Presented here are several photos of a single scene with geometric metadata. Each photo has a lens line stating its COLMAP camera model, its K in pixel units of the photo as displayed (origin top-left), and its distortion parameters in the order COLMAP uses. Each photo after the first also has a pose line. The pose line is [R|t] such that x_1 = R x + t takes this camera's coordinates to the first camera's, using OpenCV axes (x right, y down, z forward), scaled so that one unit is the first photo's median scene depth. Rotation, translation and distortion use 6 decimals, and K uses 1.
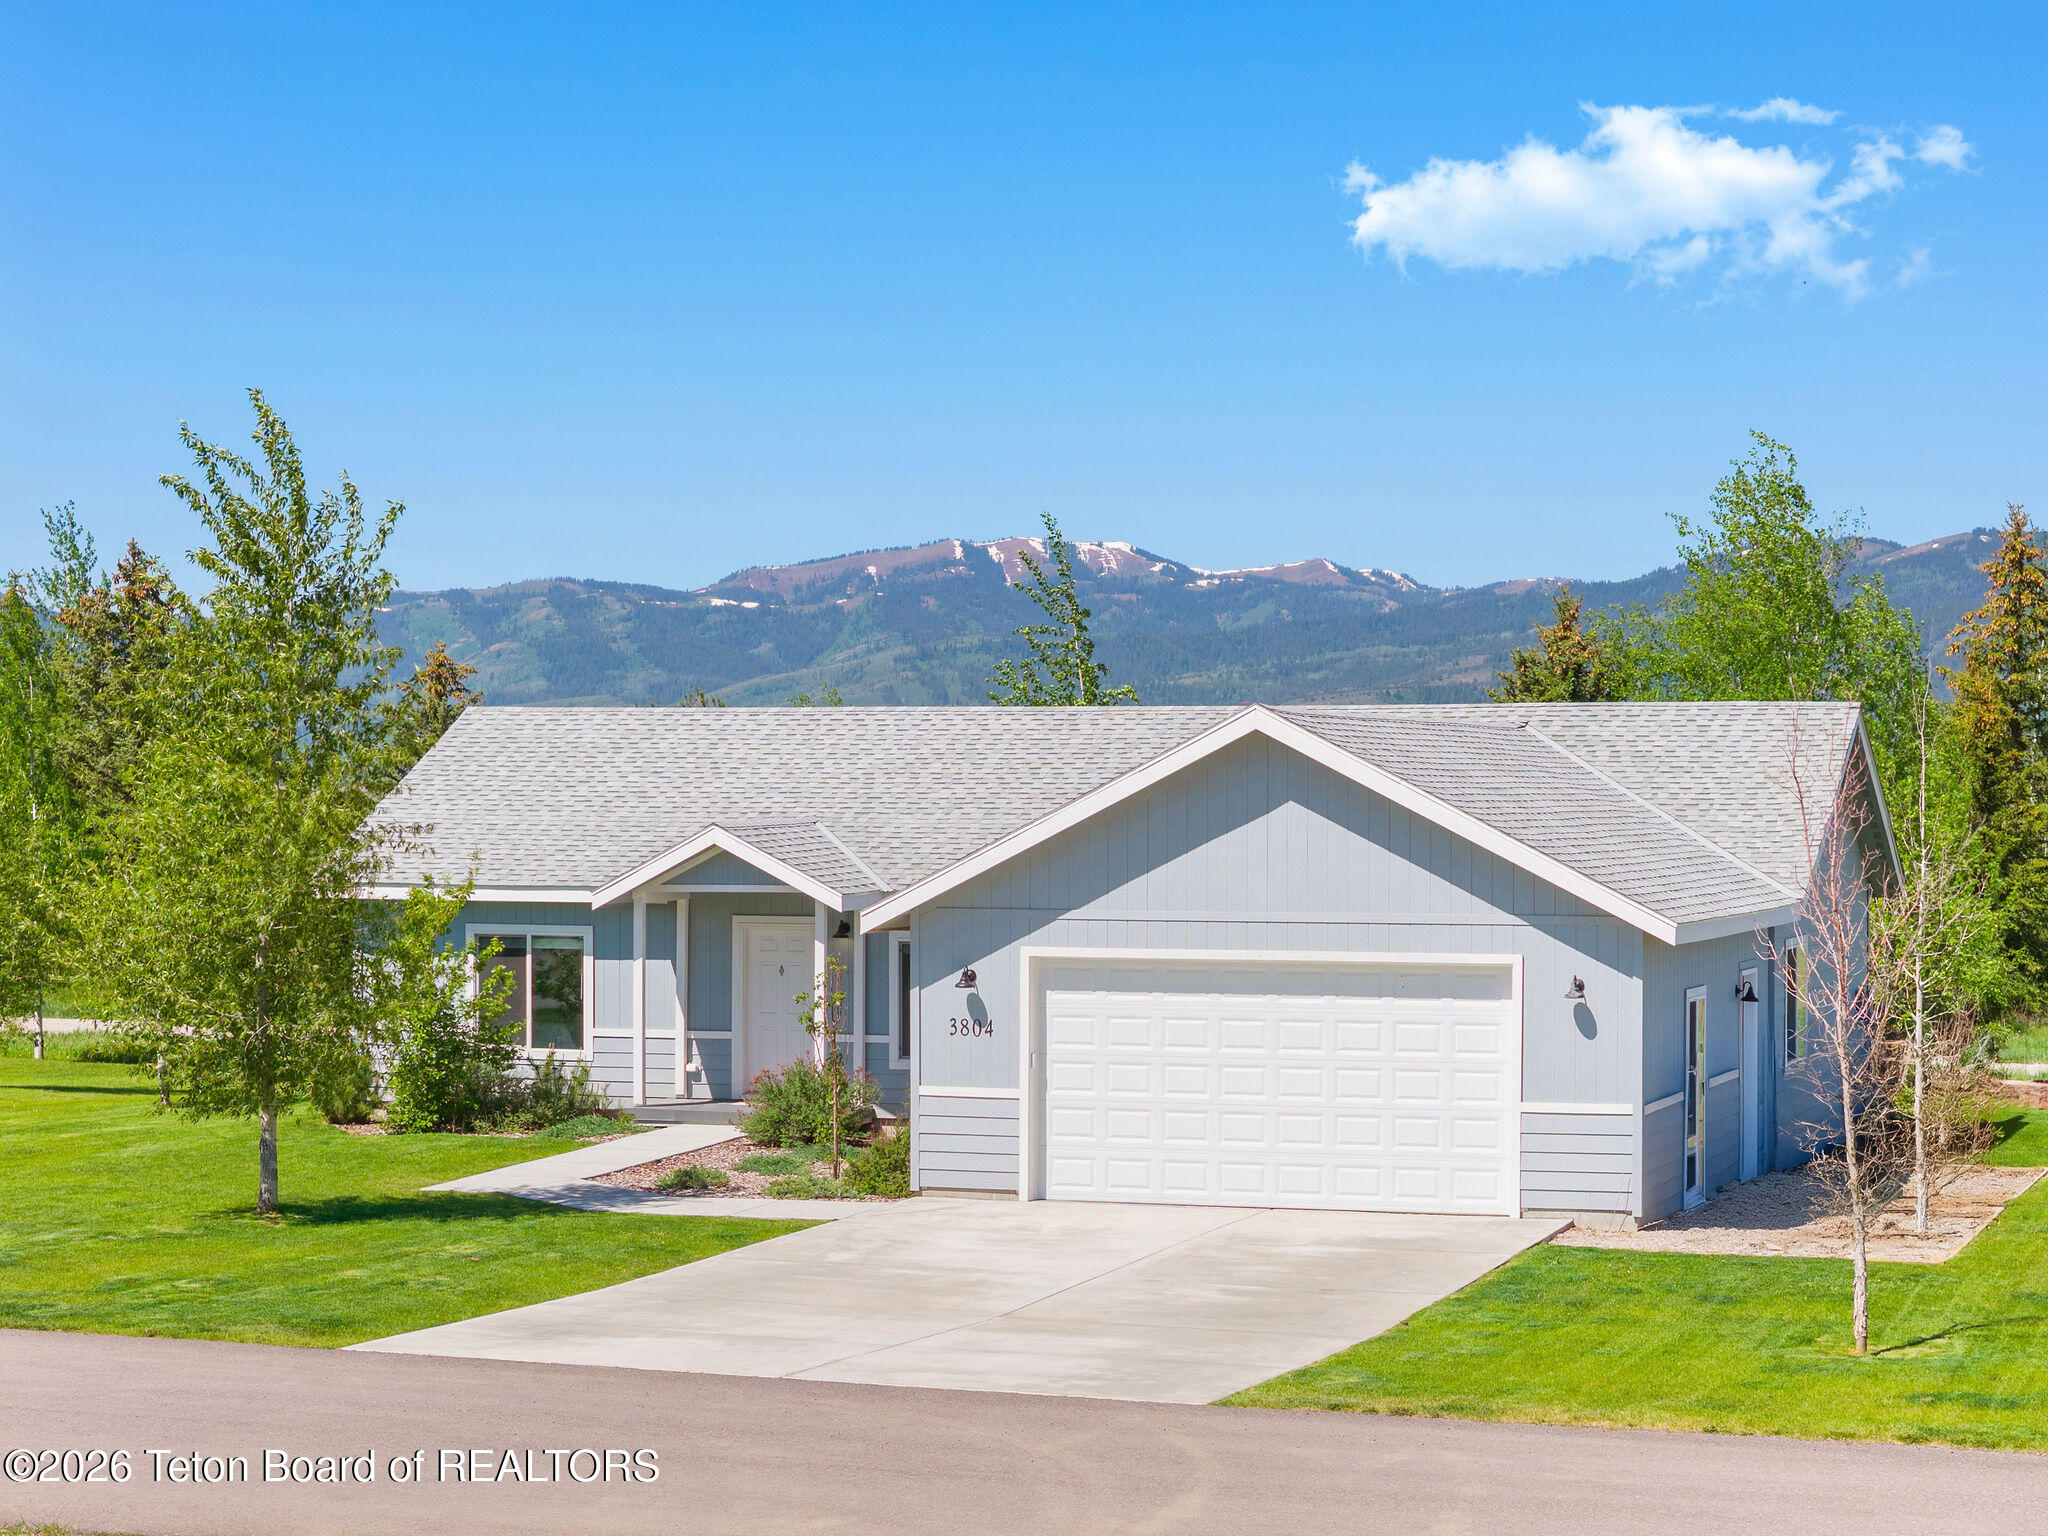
lens RADIAL K [[4174.3, 0, 1024.0], [0, 4174.3, 768.0], [0, 0, 1]] dist [-0.141464, -0.672687]
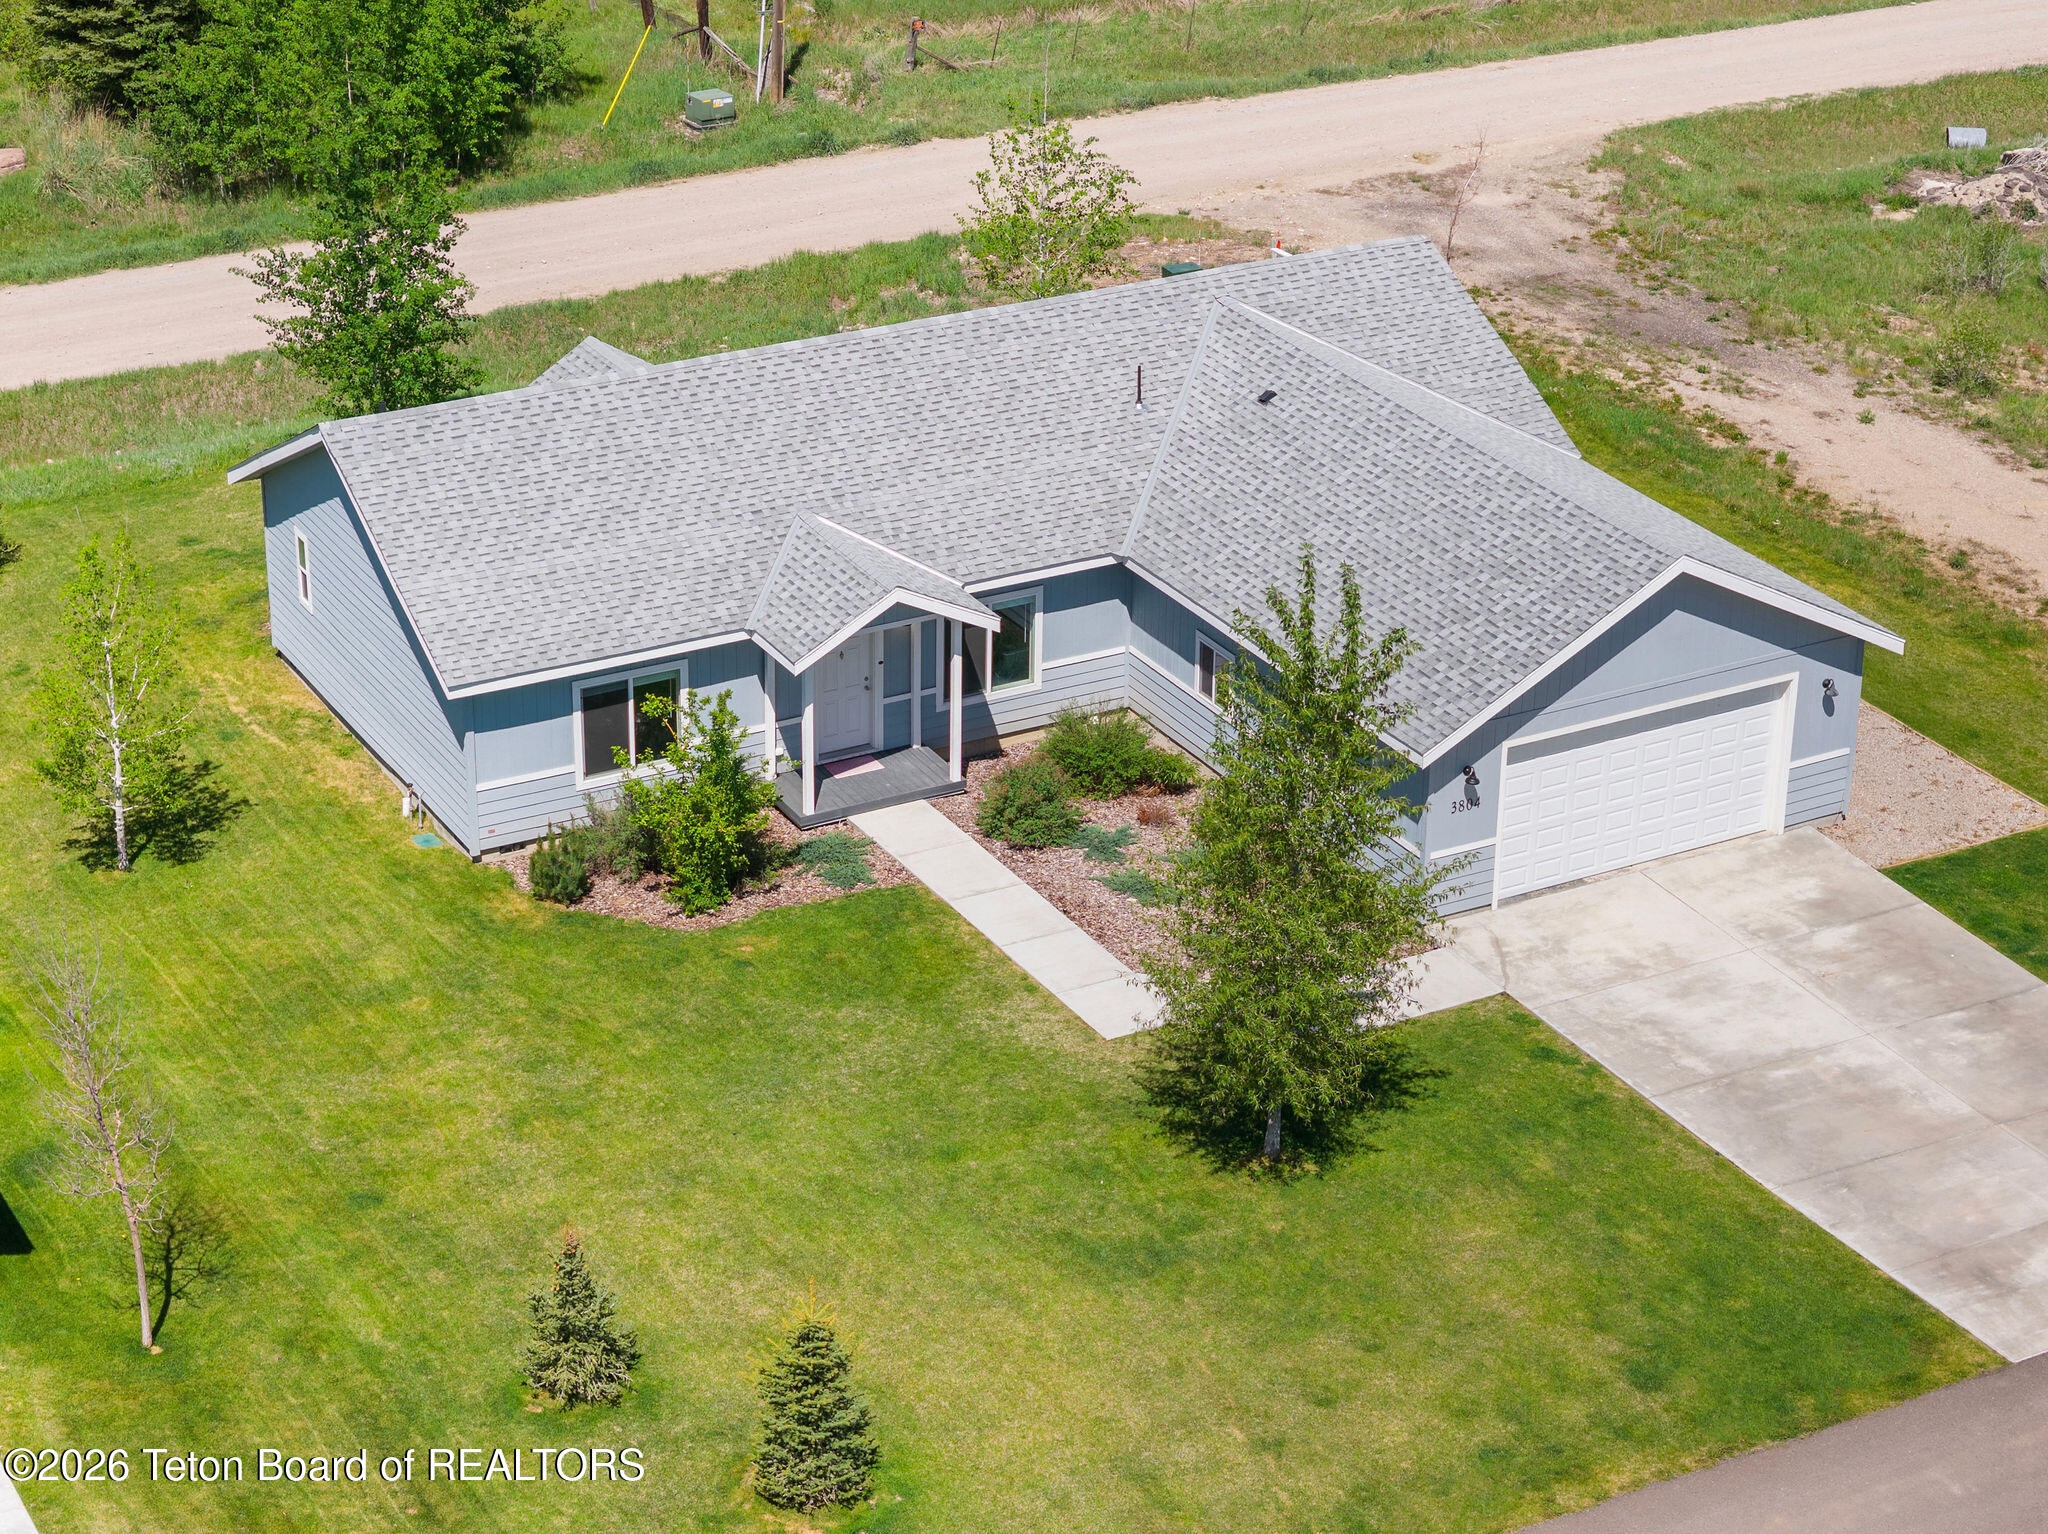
lens RADIAL K [[4174.3, 0, 1024.0], [0, 4174.3, 767.0], [0, 0, 1]] dist [-0.141464, -0.672687]
pose [[0.669864, -0.319792, 0.670086, -1.004204], [-0.011615, 0.897869, 0.440110, -0.539597], [-0.742393, -0.302597, 0.597735, 0.306428]]
